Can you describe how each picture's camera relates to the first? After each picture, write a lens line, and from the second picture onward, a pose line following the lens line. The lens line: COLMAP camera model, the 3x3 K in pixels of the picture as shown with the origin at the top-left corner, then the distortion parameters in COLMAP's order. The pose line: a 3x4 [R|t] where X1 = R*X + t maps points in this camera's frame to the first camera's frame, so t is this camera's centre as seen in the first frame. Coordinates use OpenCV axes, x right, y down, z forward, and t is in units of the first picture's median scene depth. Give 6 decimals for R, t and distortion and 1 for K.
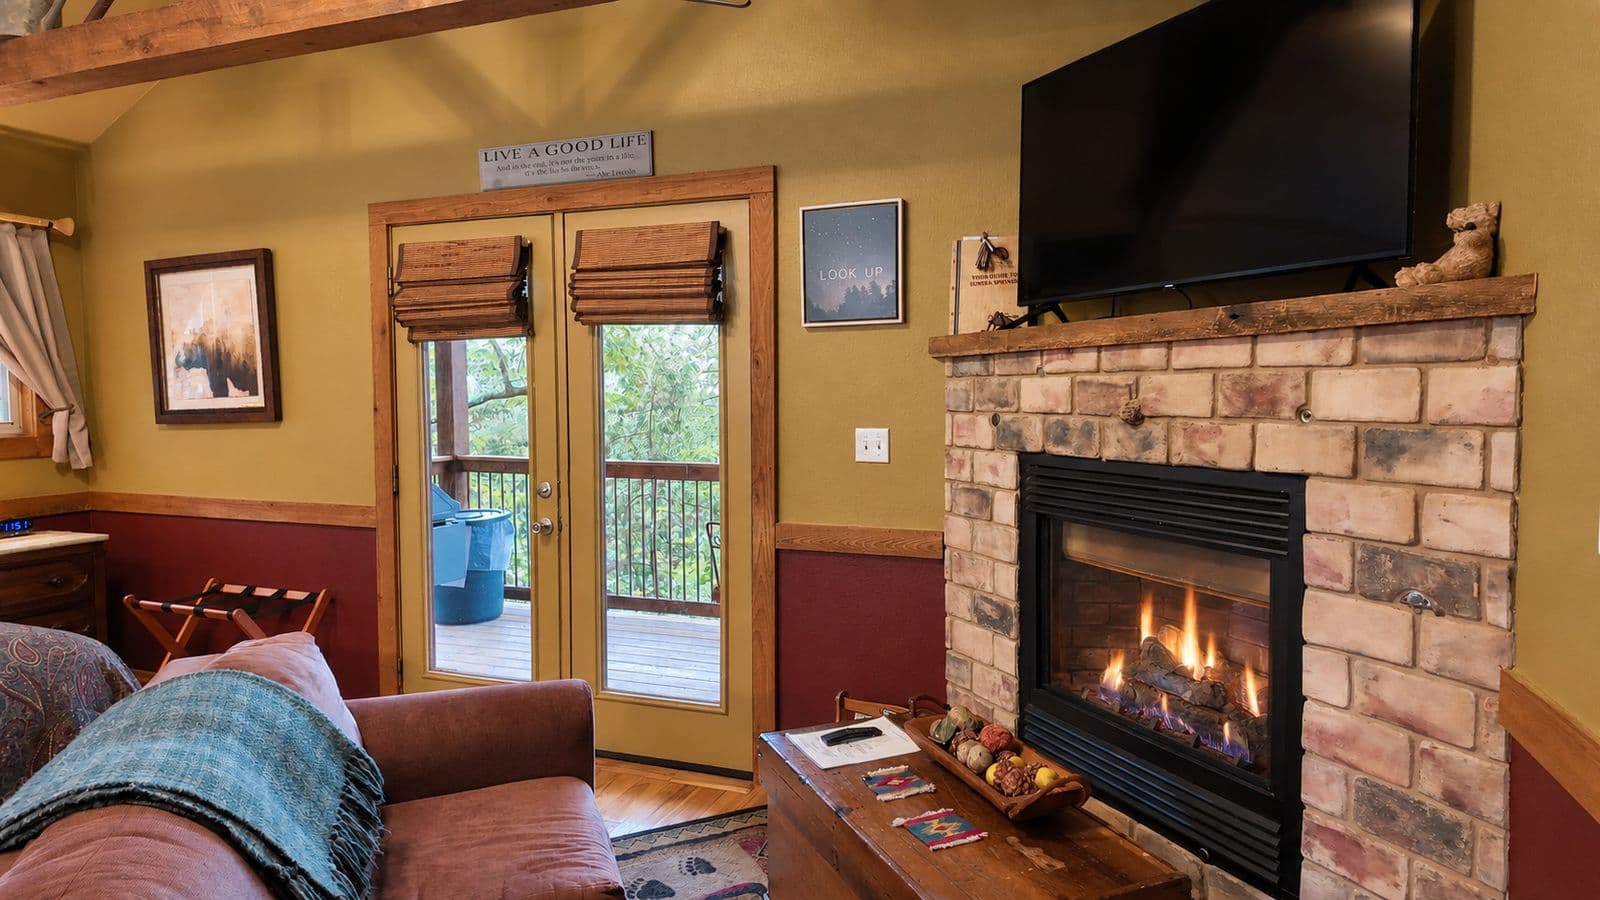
lens RADIAL K [[934.9, 0, 802.2], [0, 934.9, 448.2], [0, 0, 1]] dist [0.027492, -0.012844]
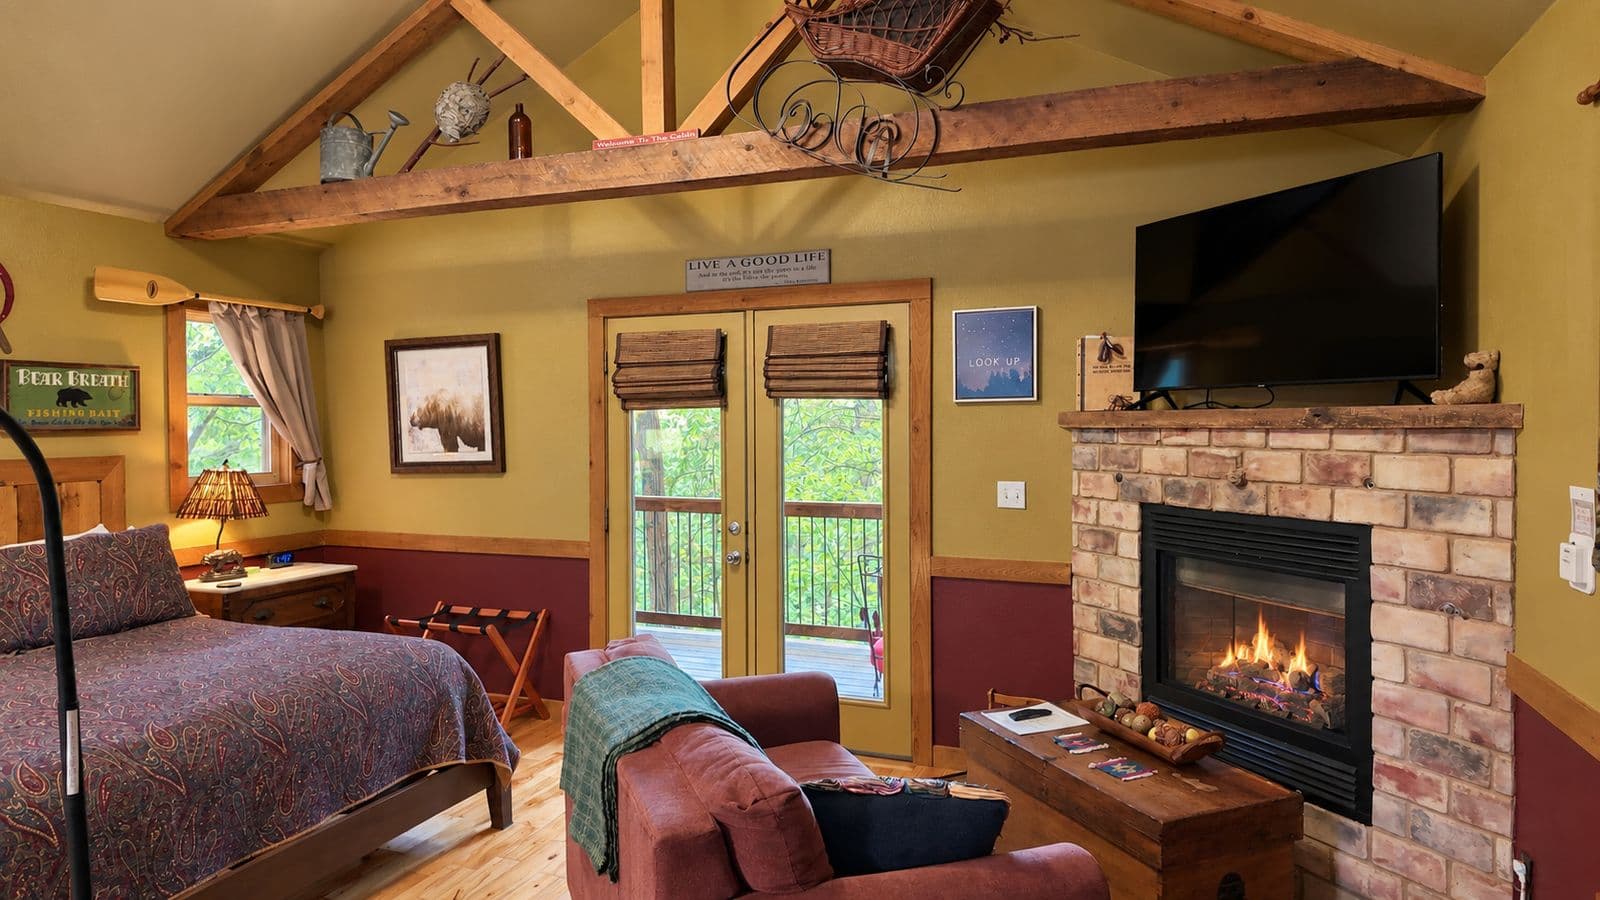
lens RADIAL K [[934.9, 0, 805.2], [0, 934.9, 448.2], [0, 0, 1]] dist [0.027492, -0.012844]
pose [[1.000000, -0.000390, -0.000513, -0.220940], [0.000373, 0.999495, -0.031767, -0.028801], [0.000525, 0.031767, 0.999495, -0.302173]]
